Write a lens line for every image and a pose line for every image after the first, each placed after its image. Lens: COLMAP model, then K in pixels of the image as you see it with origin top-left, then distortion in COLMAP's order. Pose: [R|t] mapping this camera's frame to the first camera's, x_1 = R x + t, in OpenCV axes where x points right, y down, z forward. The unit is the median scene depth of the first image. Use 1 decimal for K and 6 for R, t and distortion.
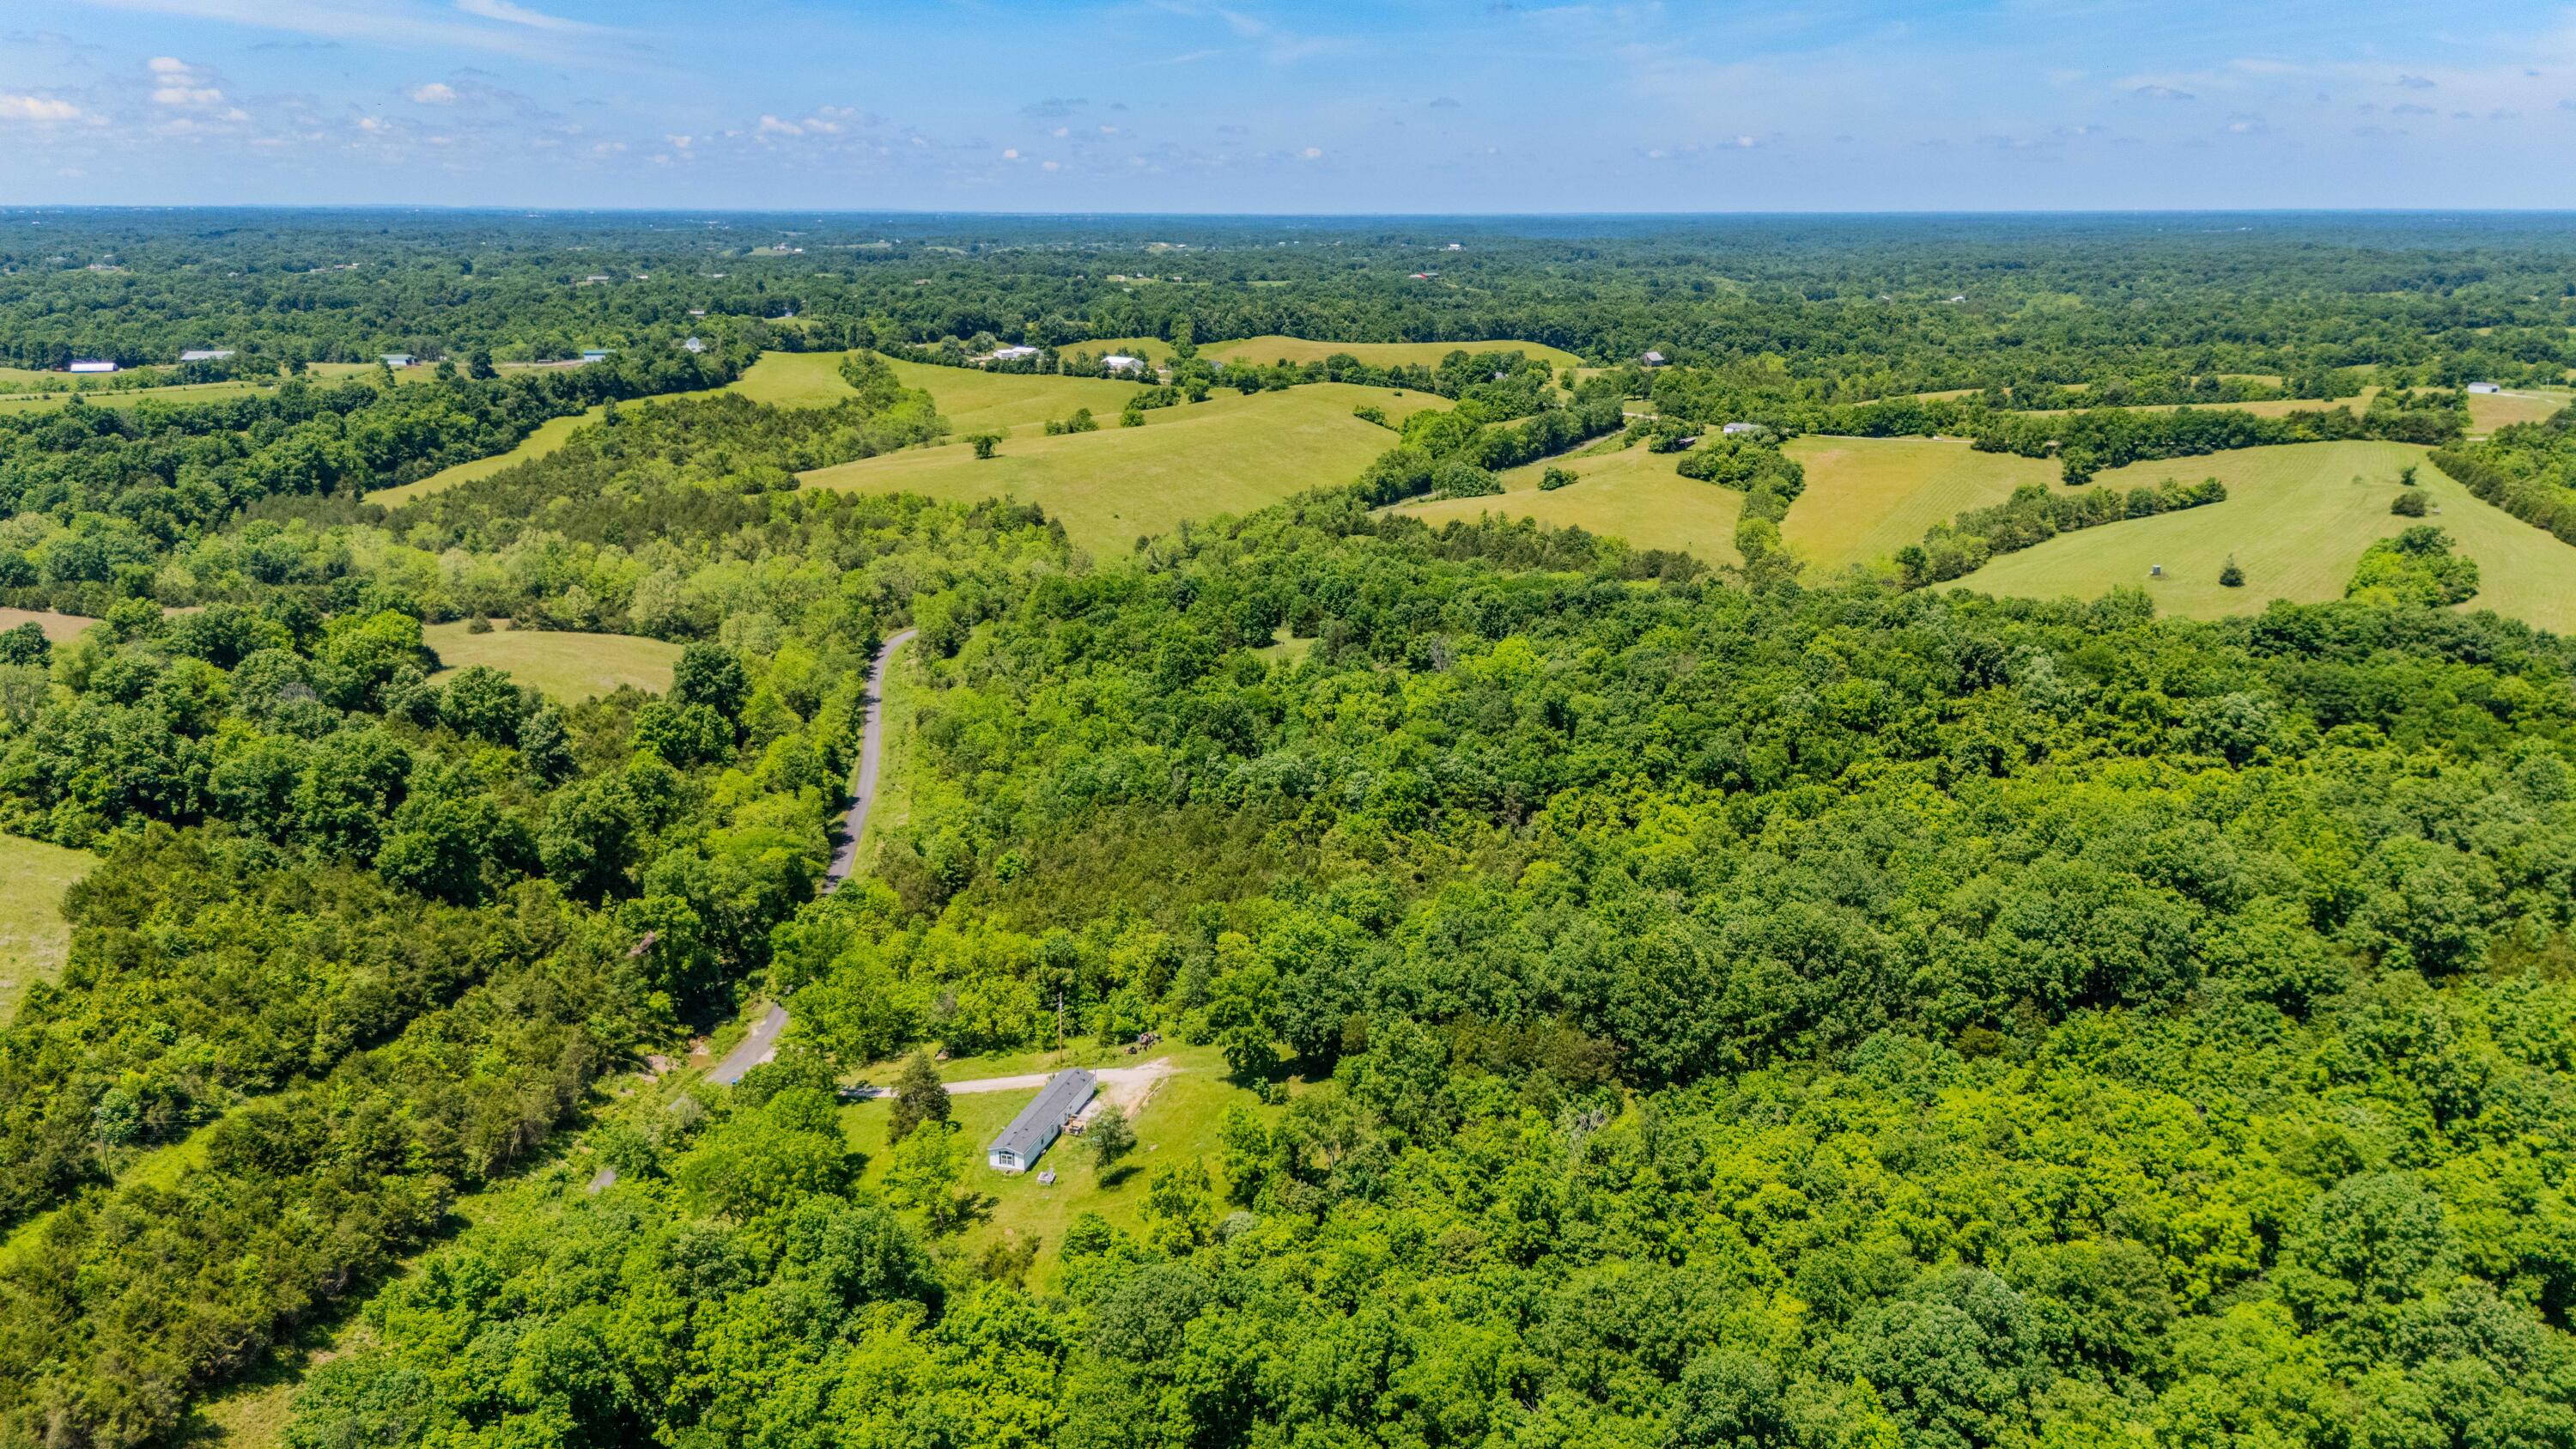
lens RADIAL K [[1902.3, 0, 1296.9], [0, 1902.3, 742.7], [0, 0, 1]] dist [0.074569, -0.074515]
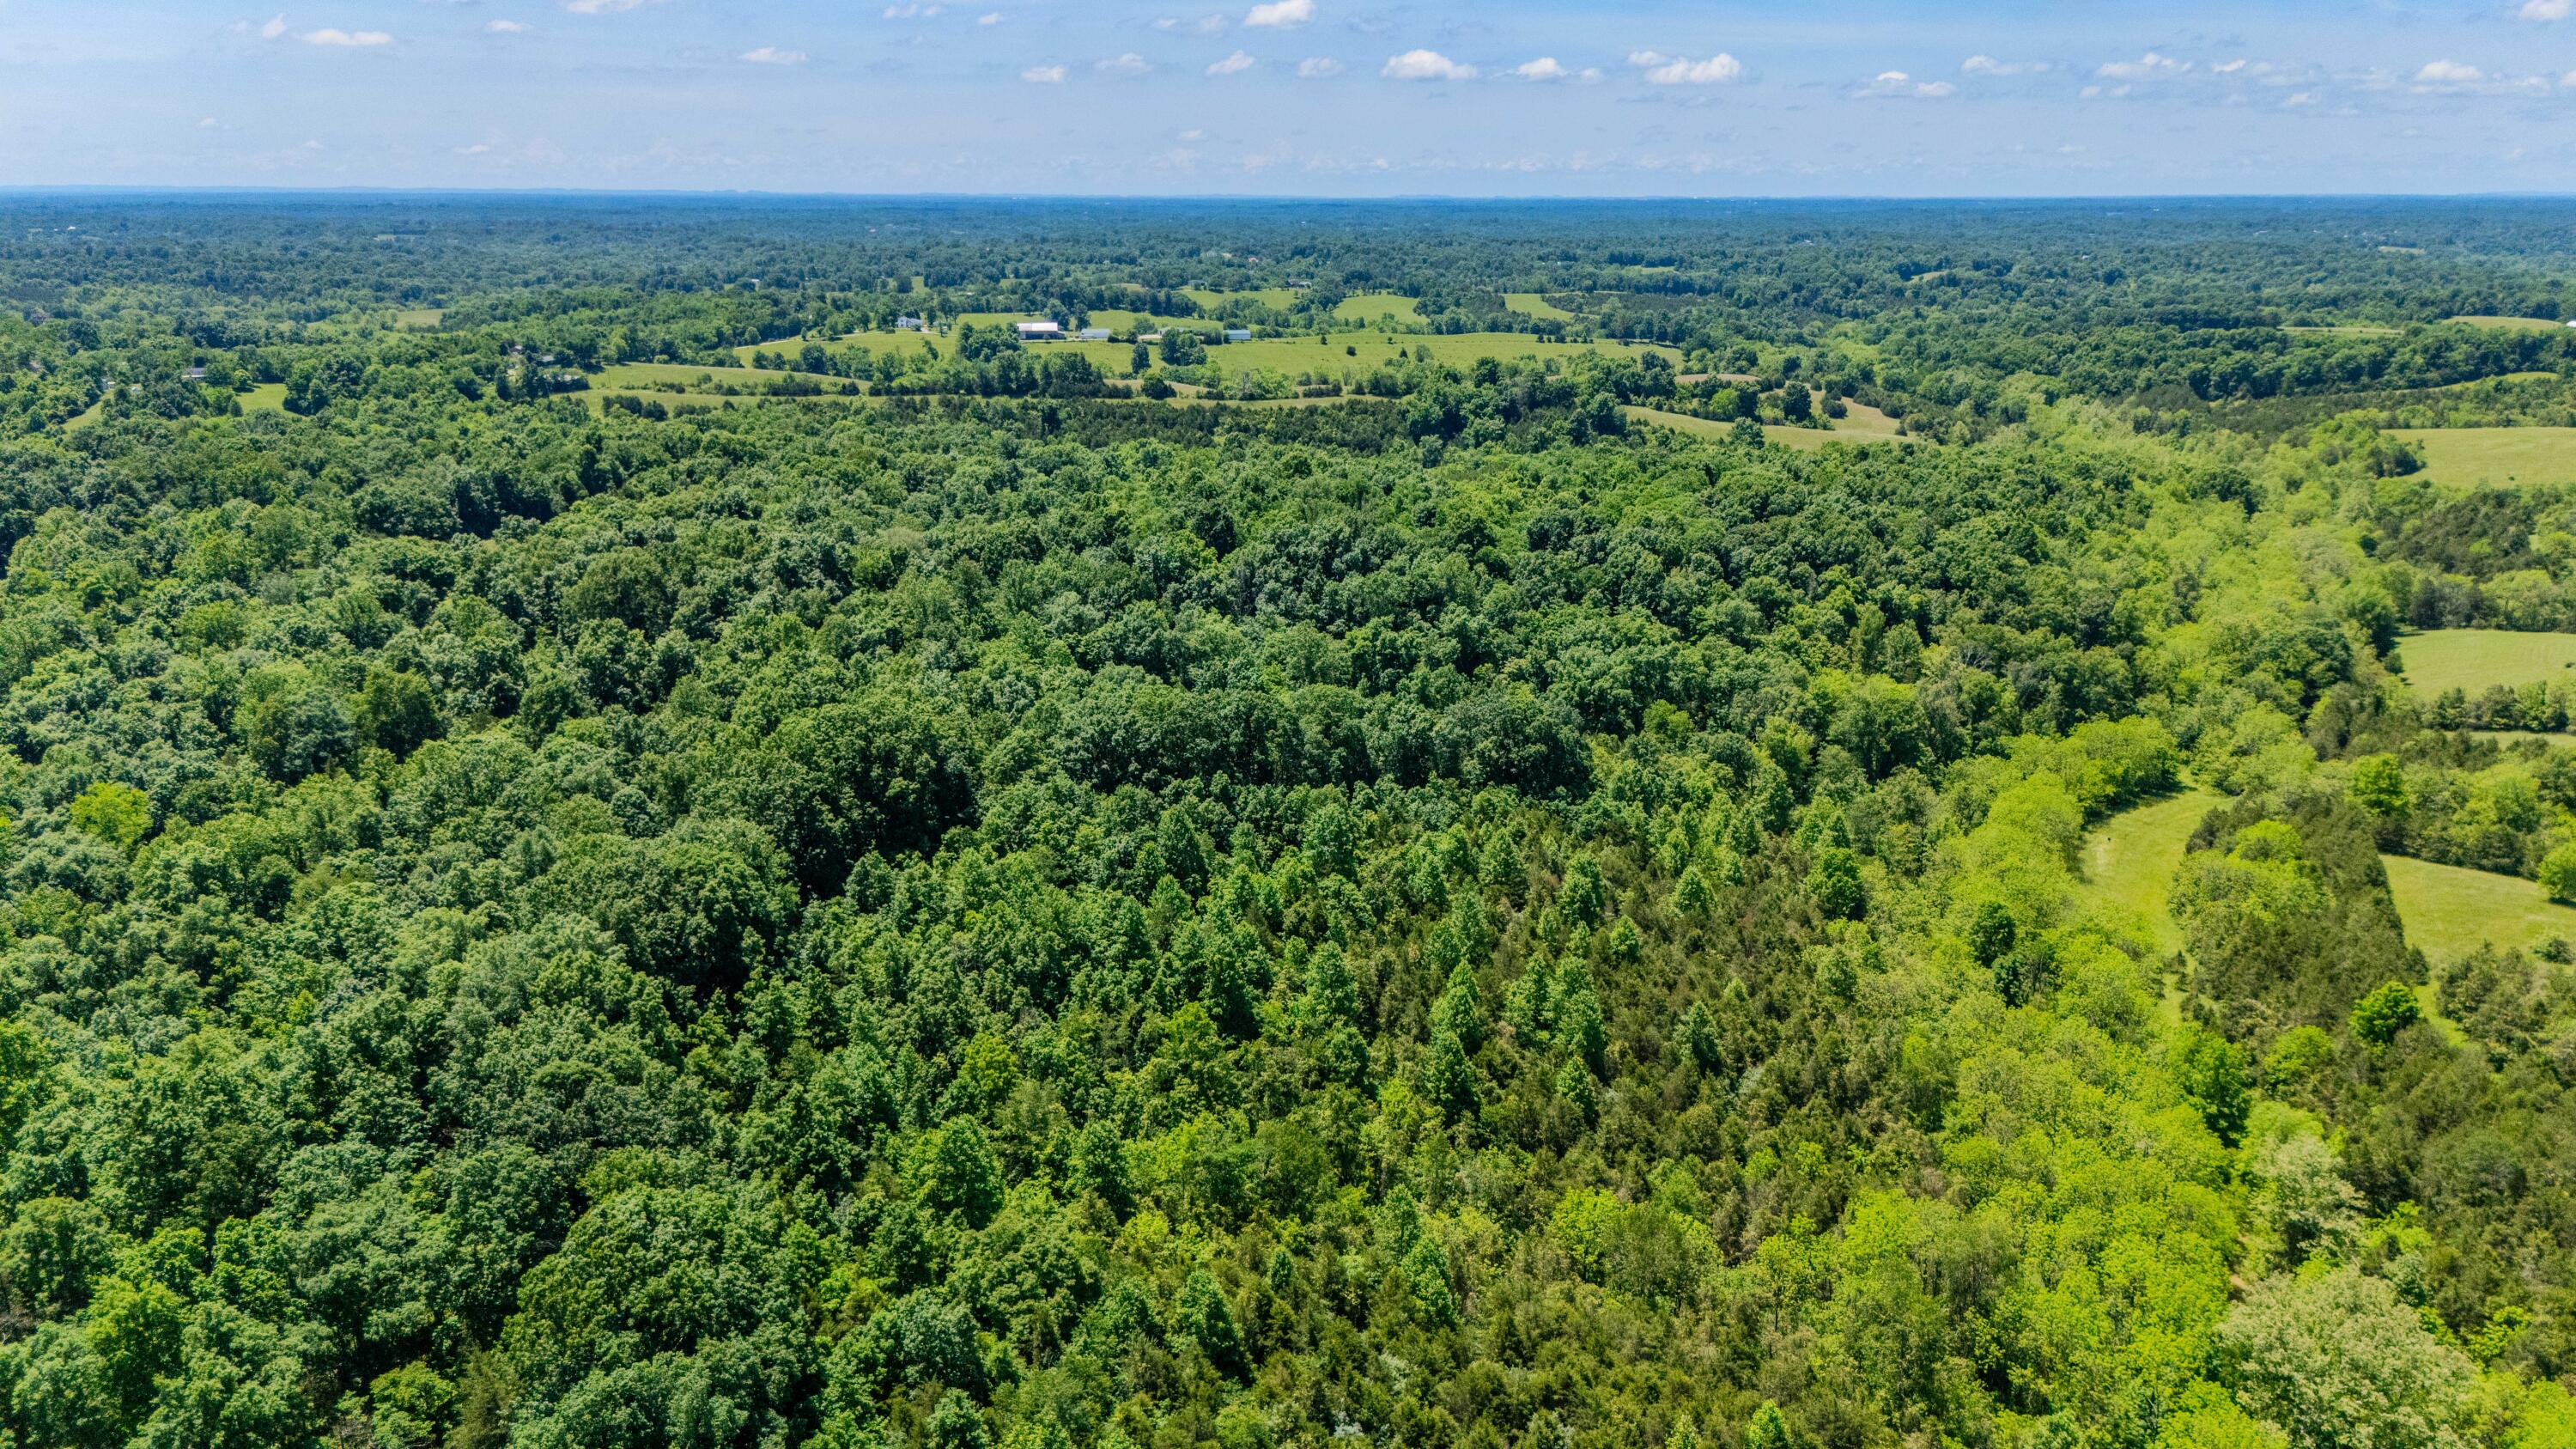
lens RADIAL K [[1902.3, 0, 1252.0], [0, 1902.3, 652.3], [0, 0, 1]] dist [0.074569, -0.074515]
pose [[-0.040292, 0.231417, -0.972020, 0.757461], [-0.269609, 0.934209, 0.233591, -0.068444], [0.962127, 0.271477, 0.024751, 0.248565]]
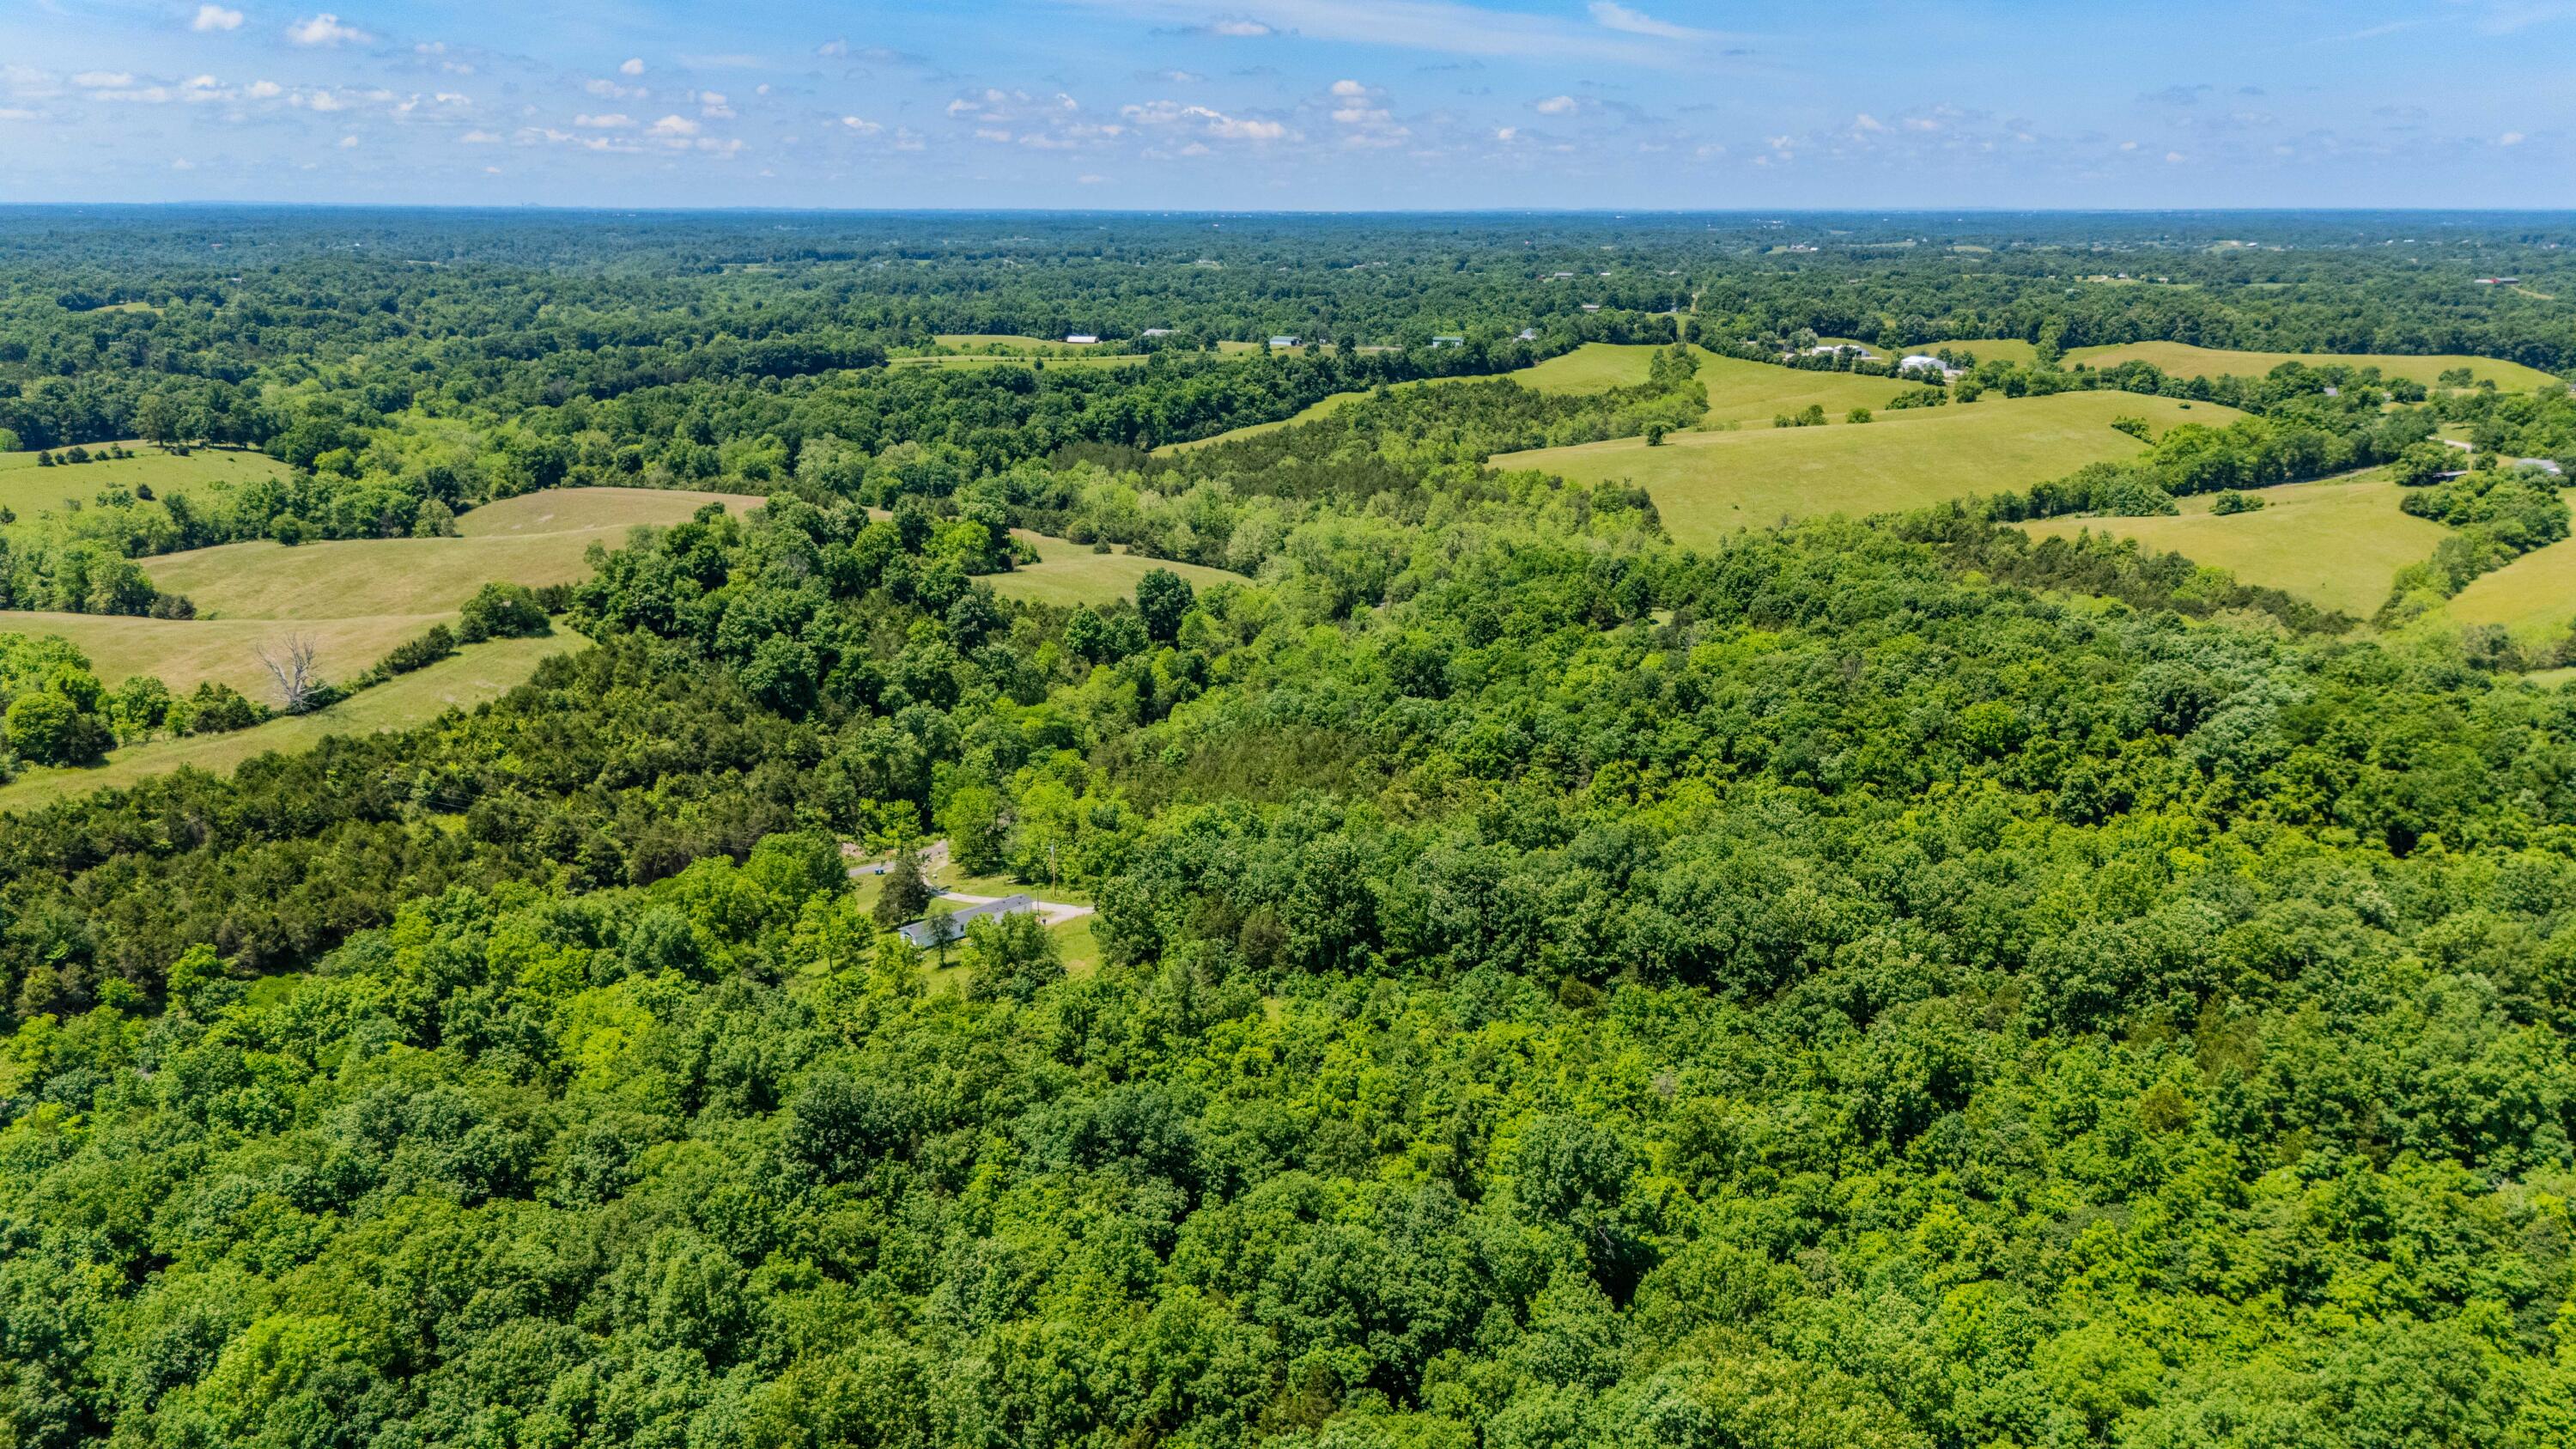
lens RADIAL K [[1902.3, 0, 1286.5], [0, 1902.3, 735.7], [0, 0, 1]] dist [0.074569, -0.074515]
pose [[0.856166, 0.138182, -0.497881, 0.171144], [-0.139745, 0.989592, 0.034344, 0.000198], [0.497445, 0.040172, 0.866565, -0.000269]]
